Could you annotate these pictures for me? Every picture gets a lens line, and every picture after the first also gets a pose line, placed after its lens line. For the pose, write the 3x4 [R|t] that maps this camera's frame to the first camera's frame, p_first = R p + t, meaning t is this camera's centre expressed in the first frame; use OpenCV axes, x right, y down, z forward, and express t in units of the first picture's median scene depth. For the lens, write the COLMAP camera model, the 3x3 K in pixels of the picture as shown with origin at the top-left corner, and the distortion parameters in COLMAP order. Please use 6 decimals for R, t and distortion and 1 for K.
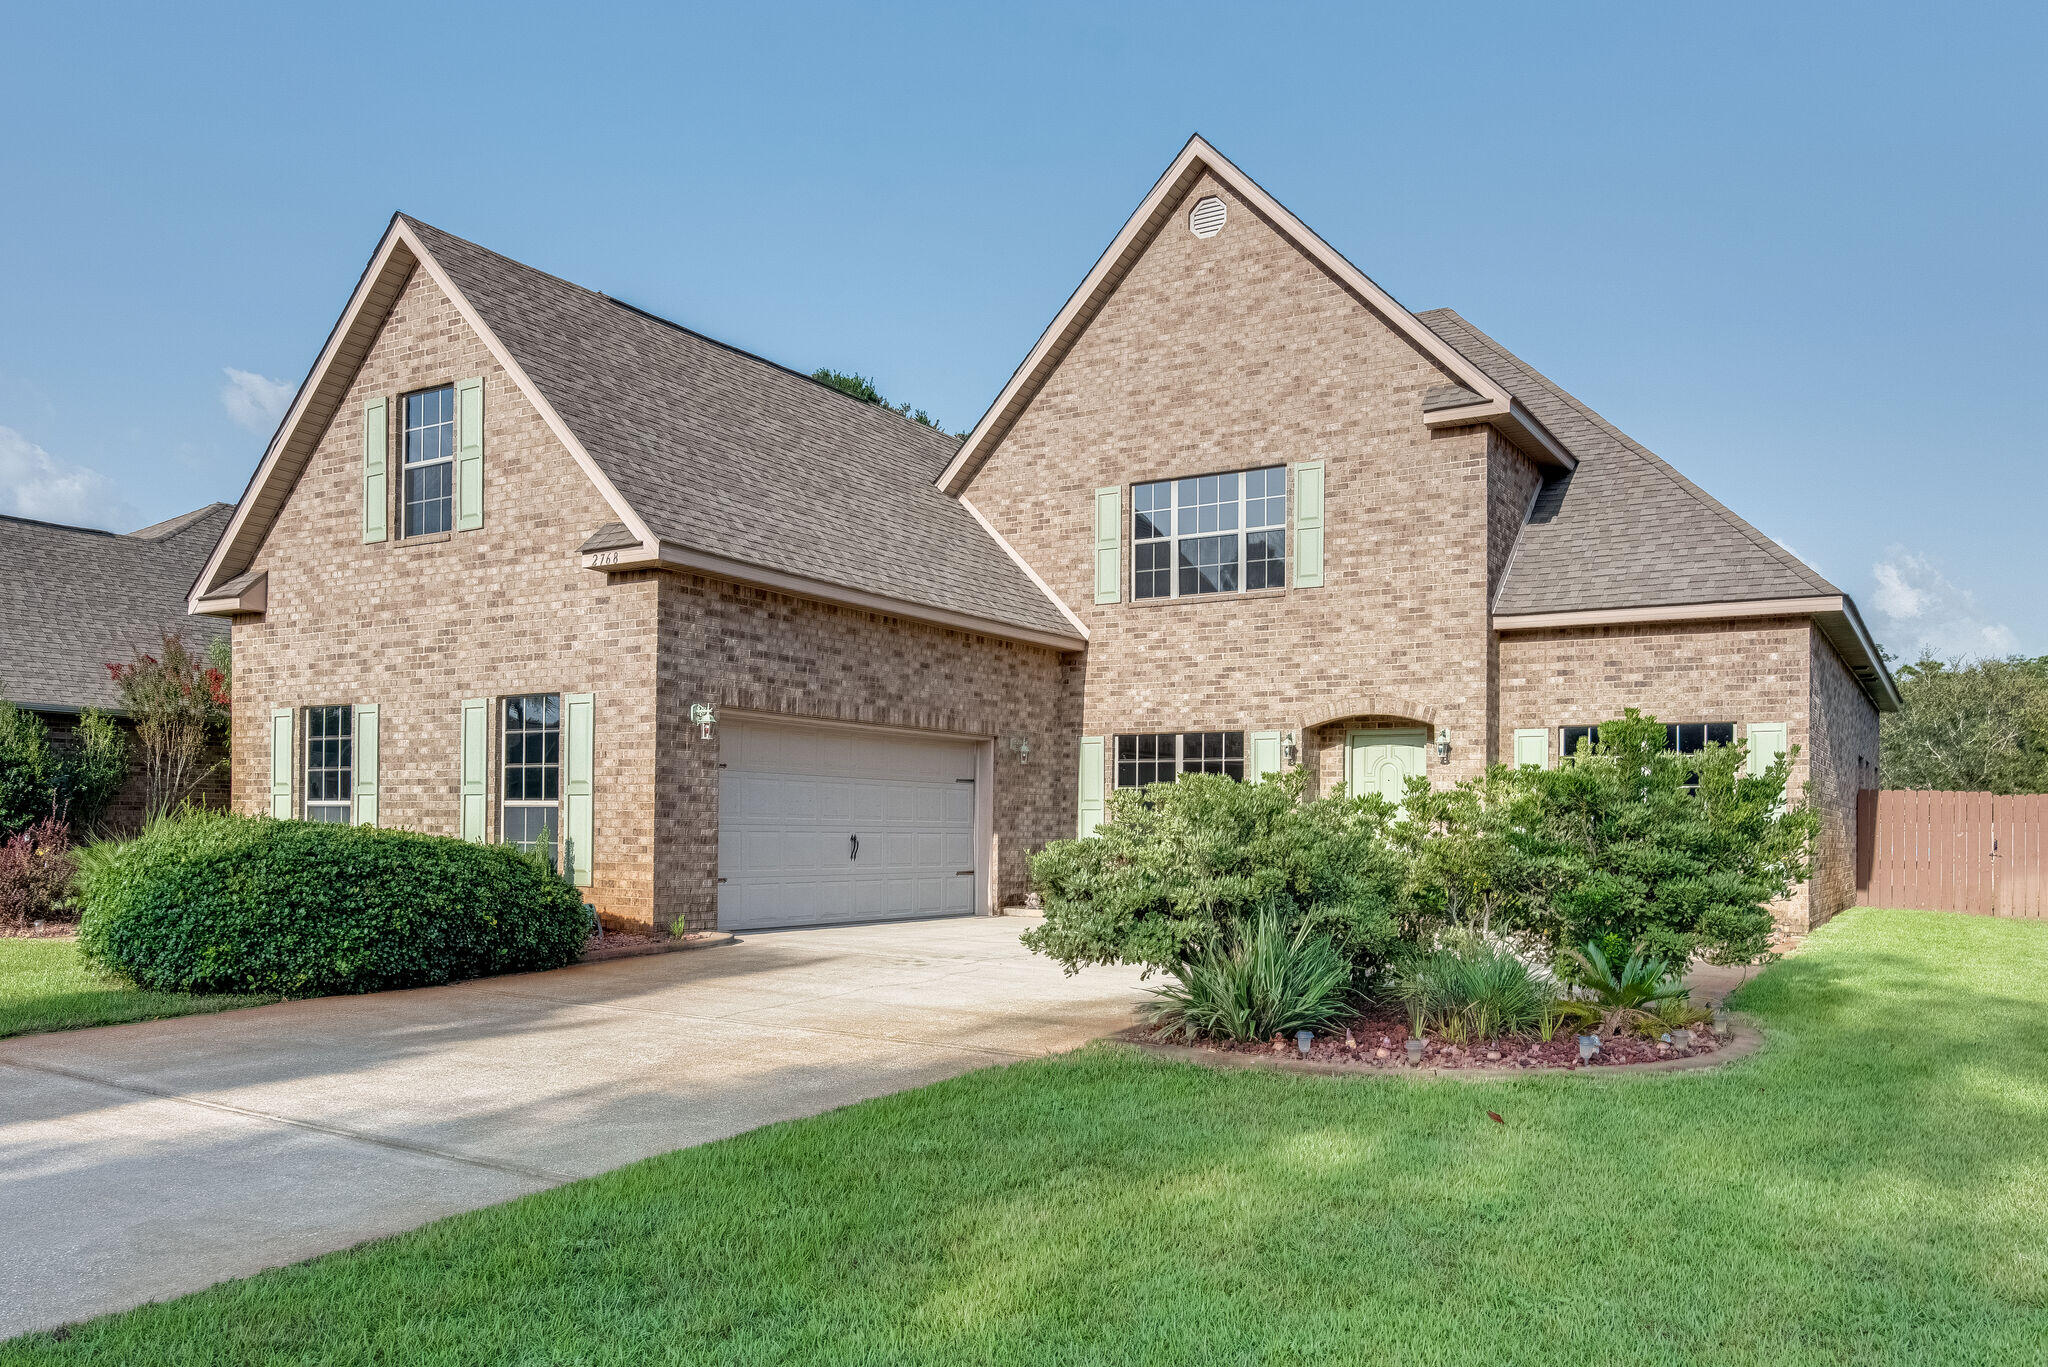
lens RADIAL K [[1505.3, 0, 1024.0], [0, 1505.3, 683.5], [0, 0, 1]] dist [-0.006480, -0.001432]
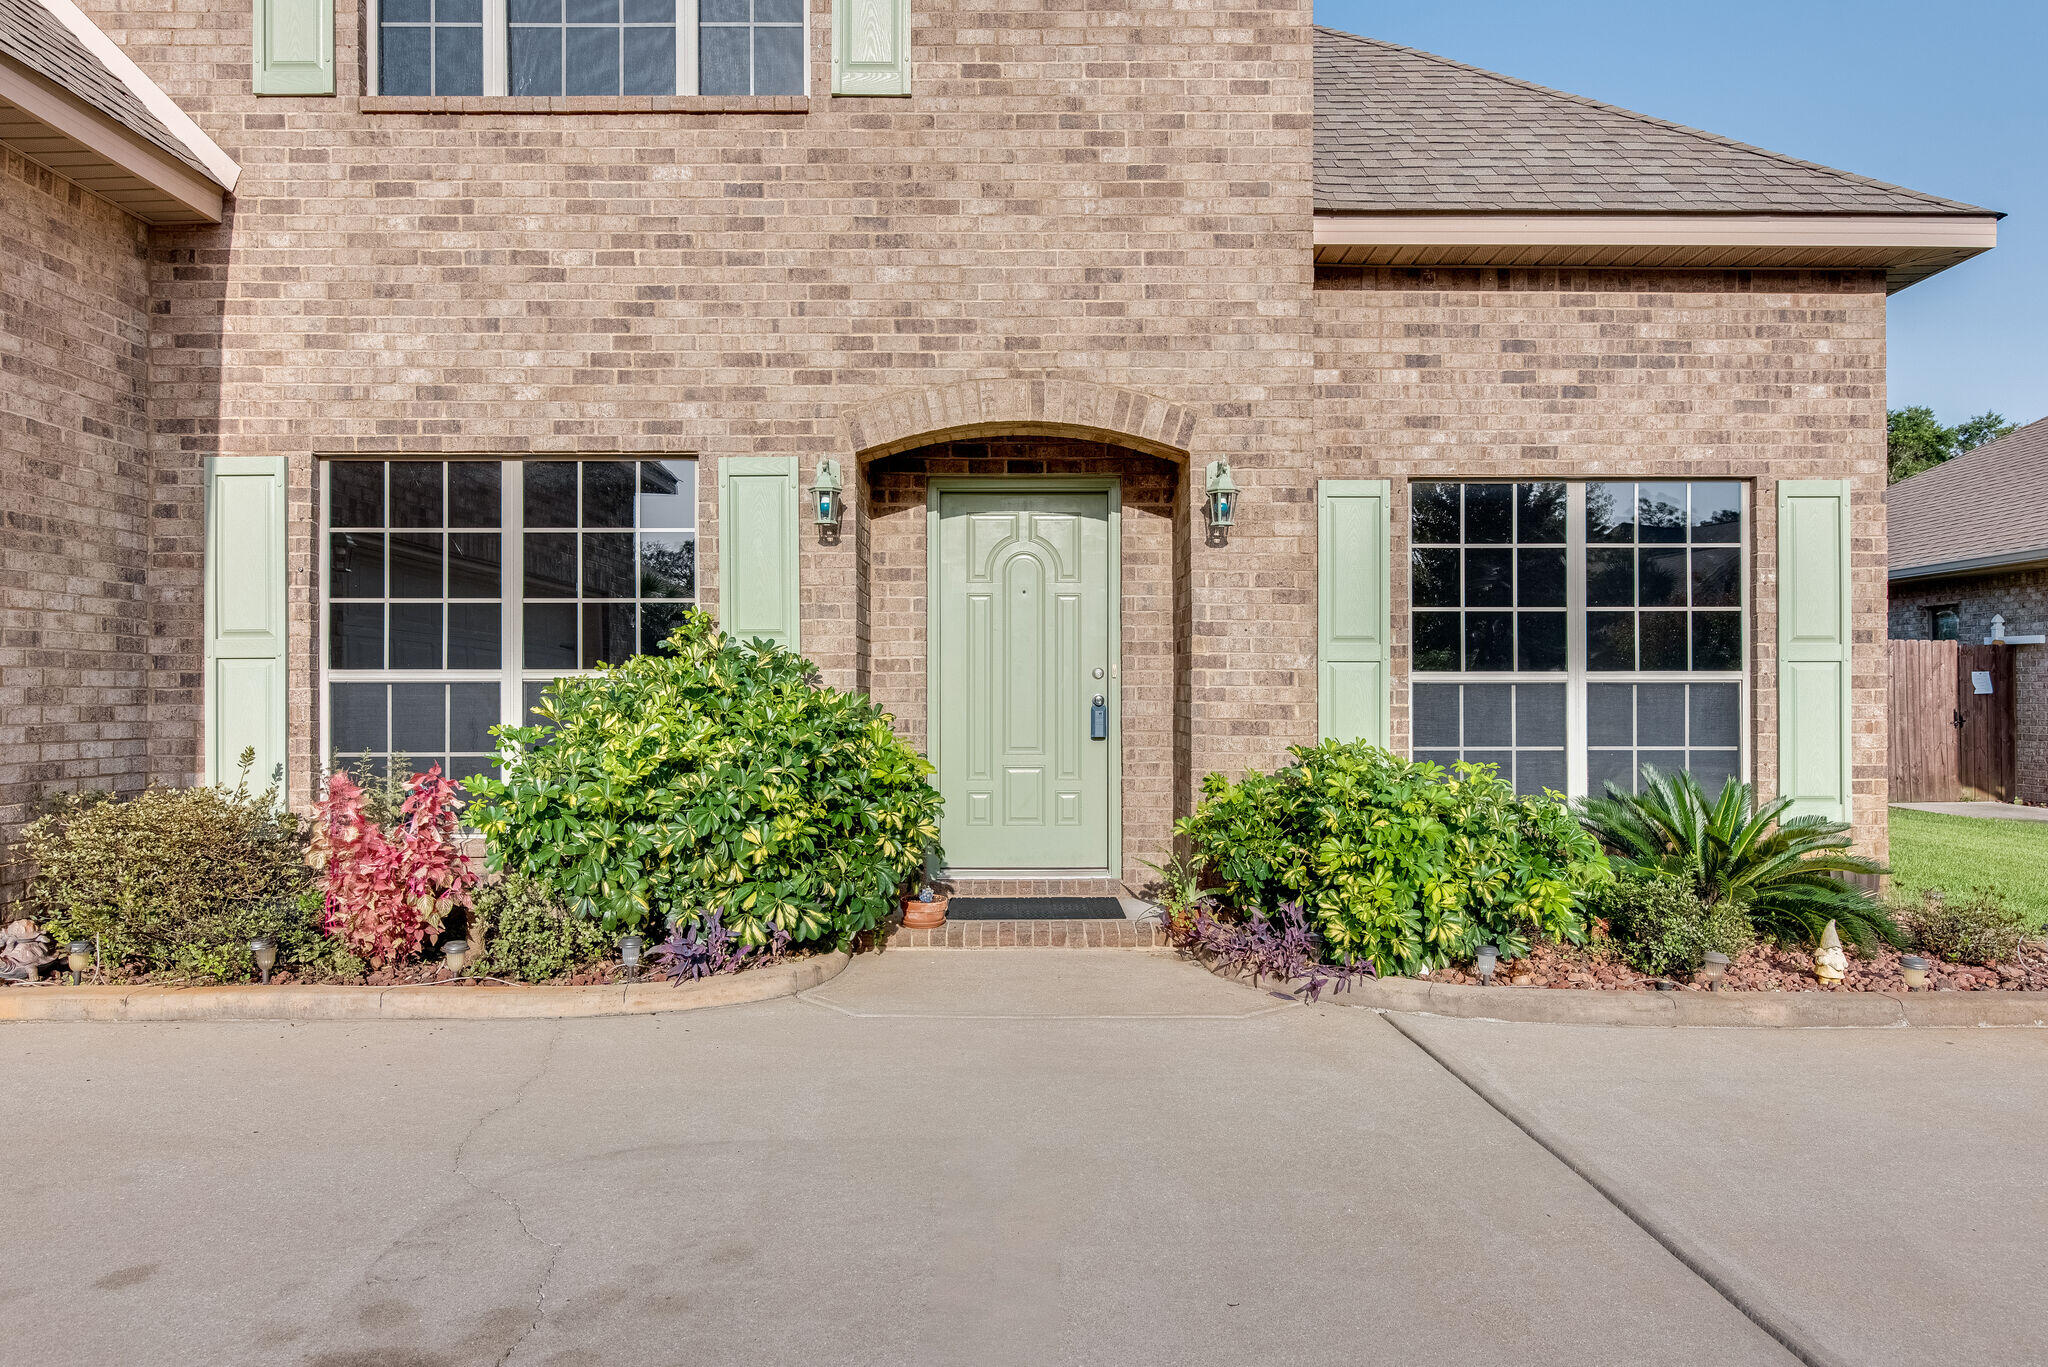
lens RADIAL K [[1266.9, 0, 1024.0], [0, 1266.9, 683.5], [0, 0, 1]] dist [0.001599, 0.003015]
pose [[0.857564, -0.009681, 0.514287, 0.051758], [-0.038915, 0.995736, 0.083633, 0.060621], [-0.512904, -0.091734, 0.853531, 0.688277]]
